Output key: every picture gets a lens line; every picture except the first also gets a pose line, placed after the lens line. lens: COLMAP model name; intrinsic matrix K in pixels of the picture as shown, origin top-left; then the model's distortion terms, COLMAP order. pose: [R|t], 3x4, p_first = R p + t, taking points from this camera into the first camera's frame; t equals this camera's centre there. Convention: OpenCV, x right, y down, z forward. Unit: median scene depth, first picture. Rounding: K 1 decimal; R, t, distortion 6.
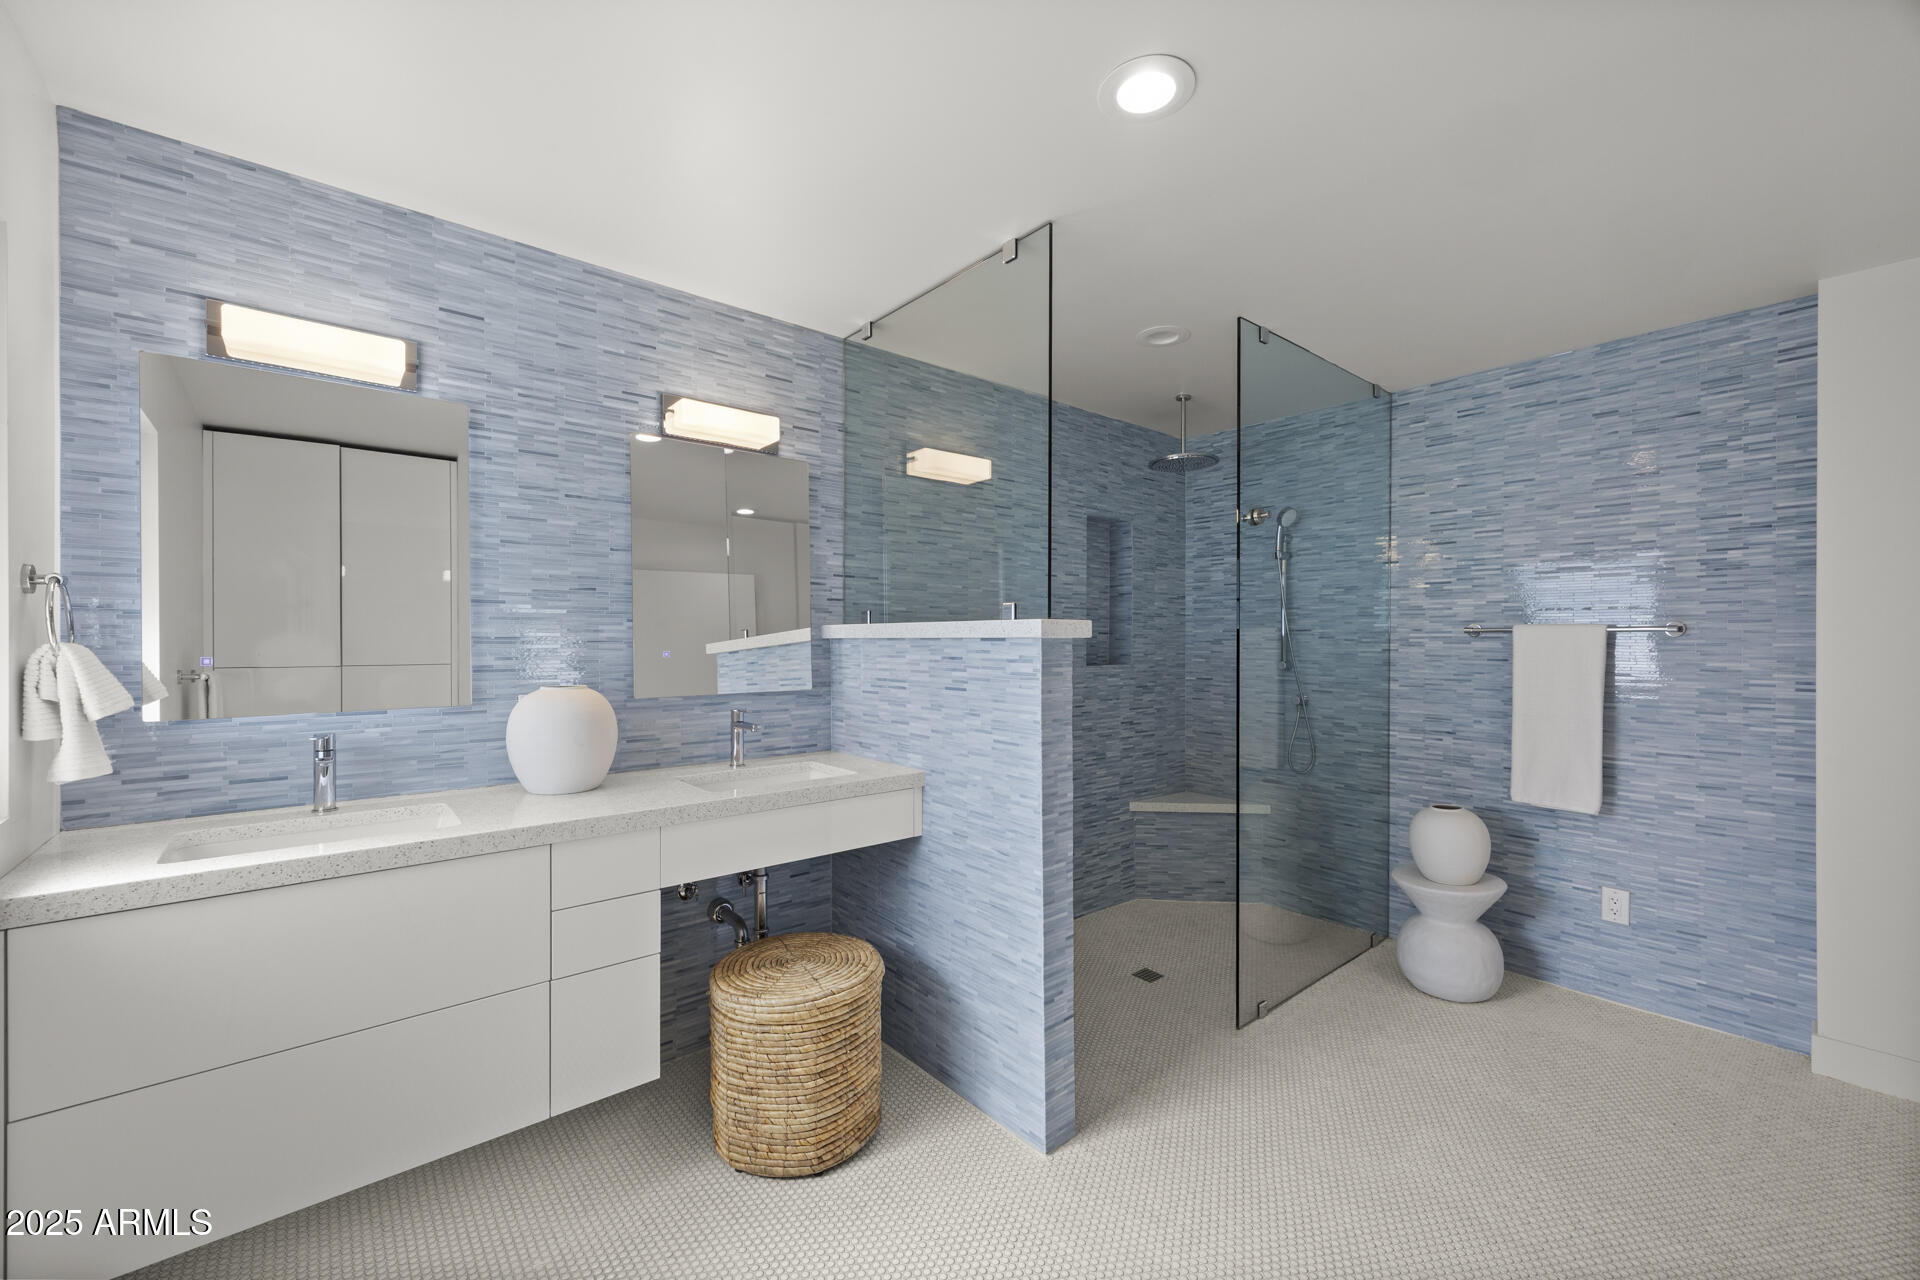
lens RADIAL K [[740.6, 0, 959.7], [0, 740.6, 646.7], [0, 0, 1]] dist [0.000117, -0.000510]
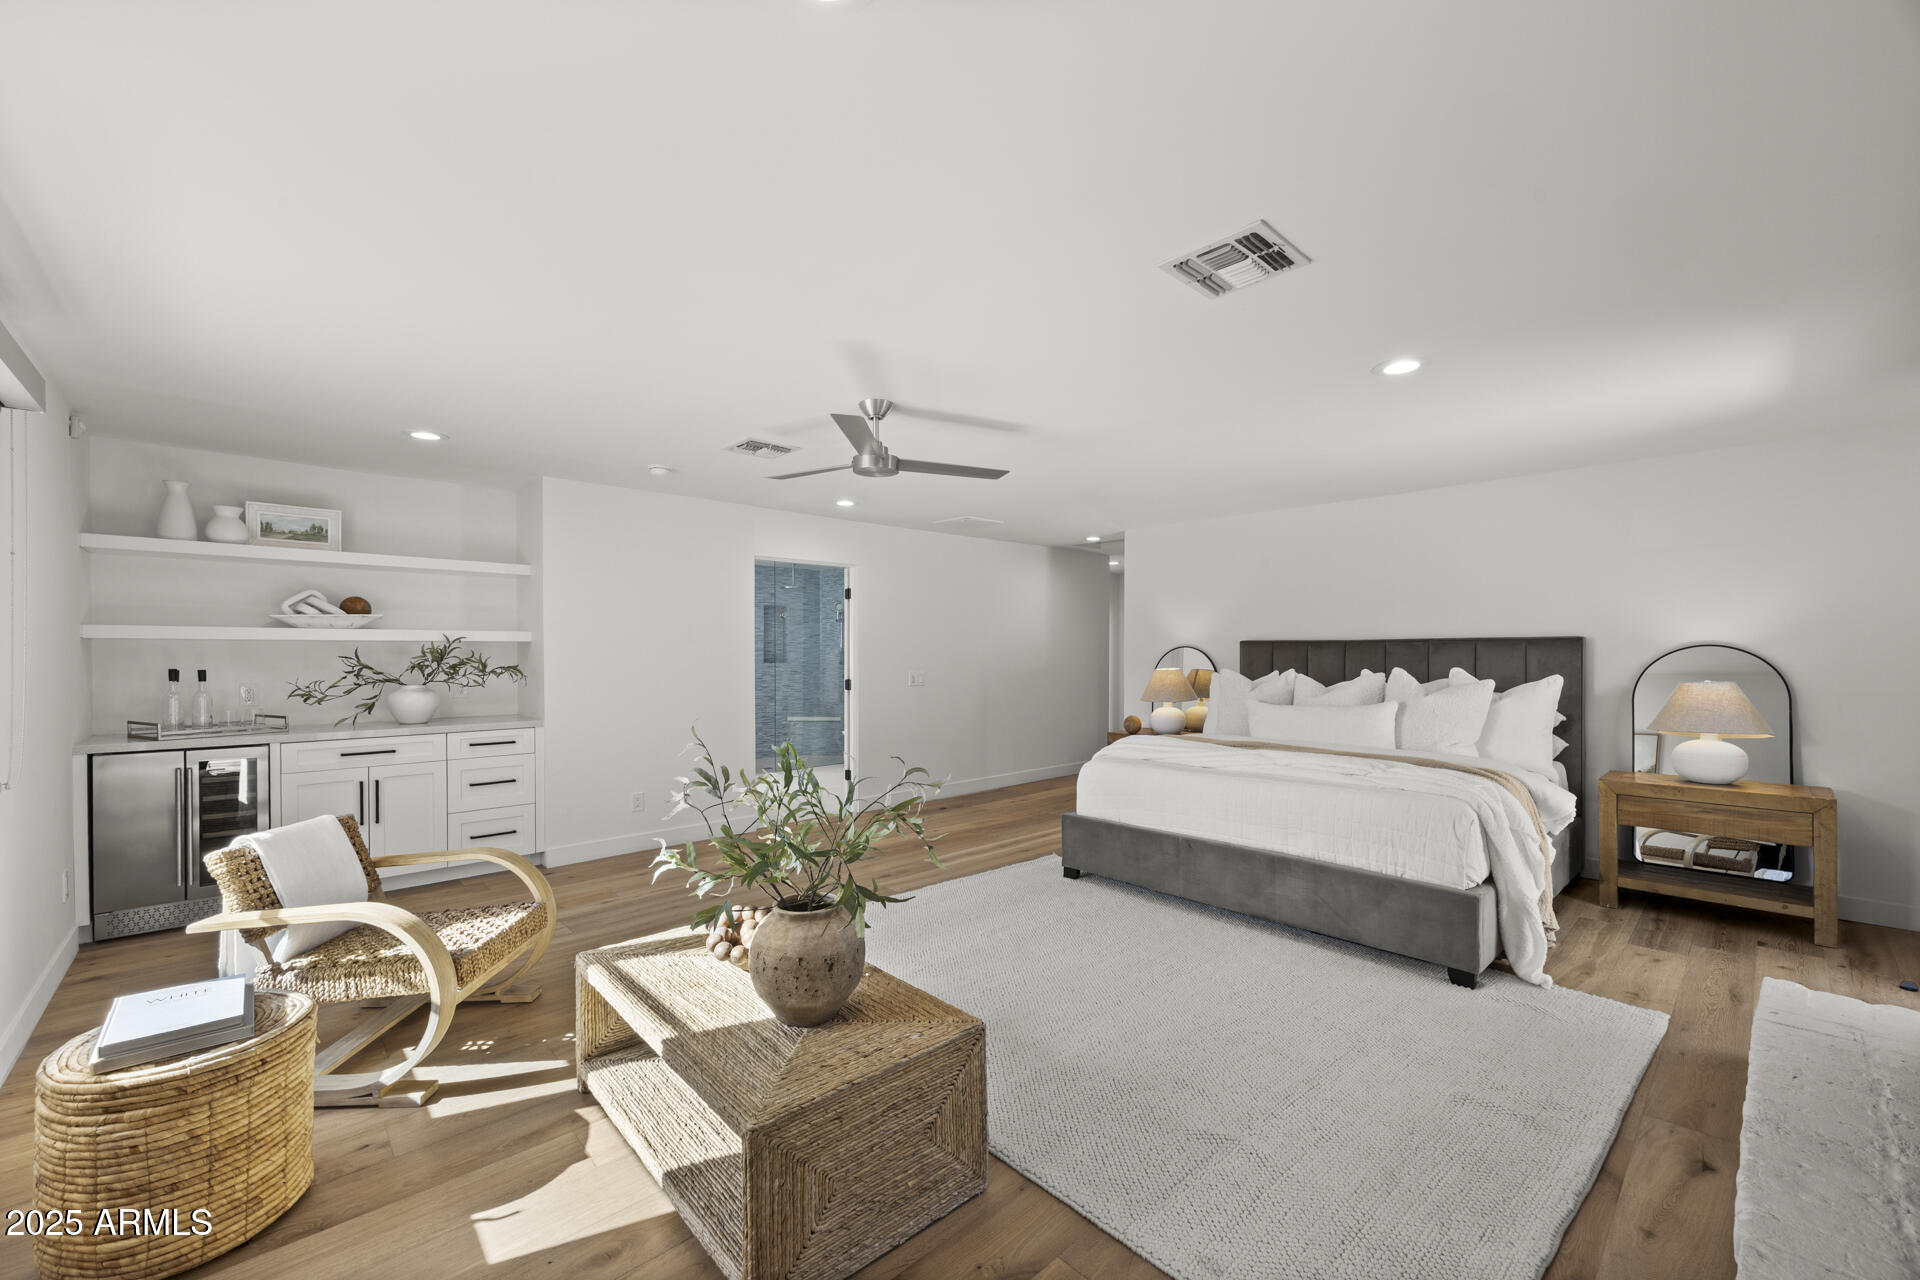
lens RADIAL K [[740.6, 0, 960.0], [0, 740.6, 659.7], [0, 0, 1]] dist [0.000117, -0.000510]
pose [[0.999657, -0.002287, 0.026101, 1.072564], [0.002072, 0.999964, 0.008243, -0.008407], [-0.026119, -0.008186, 0.999625, -2.206226]]
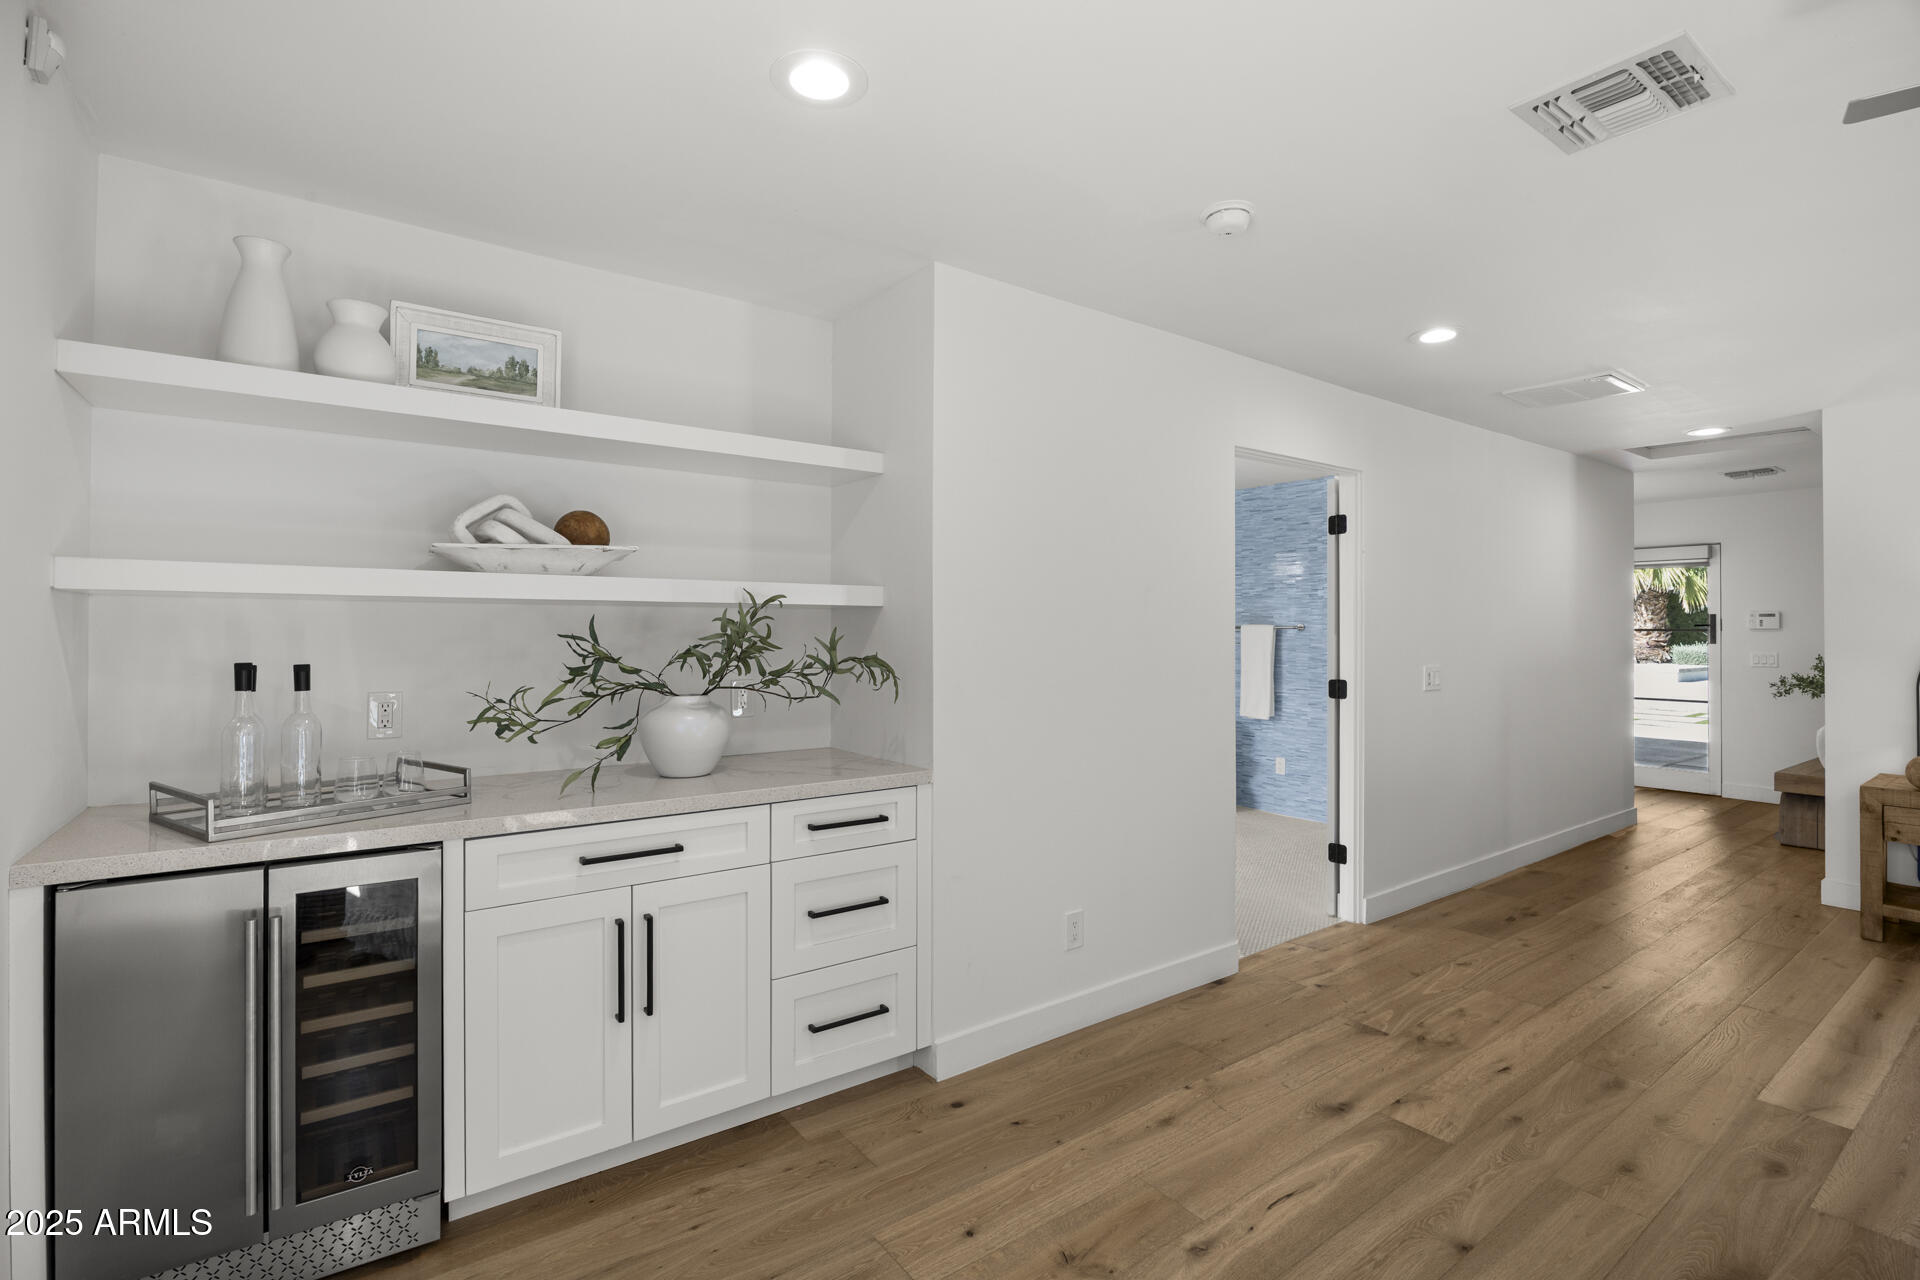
lens RADIAL K [[859.7, 0, 964.5], [0, 859.7, 625.3], [0, 0, 1]] dist [-0.021433, 0.001536]
pose [[0.995081, -0.000216, -0.099062, 0.265752], [-0.000746, 0.999953, -0.009674, -0.006302], [0.099059, 0.009700, 0.995034, -1.388880]]
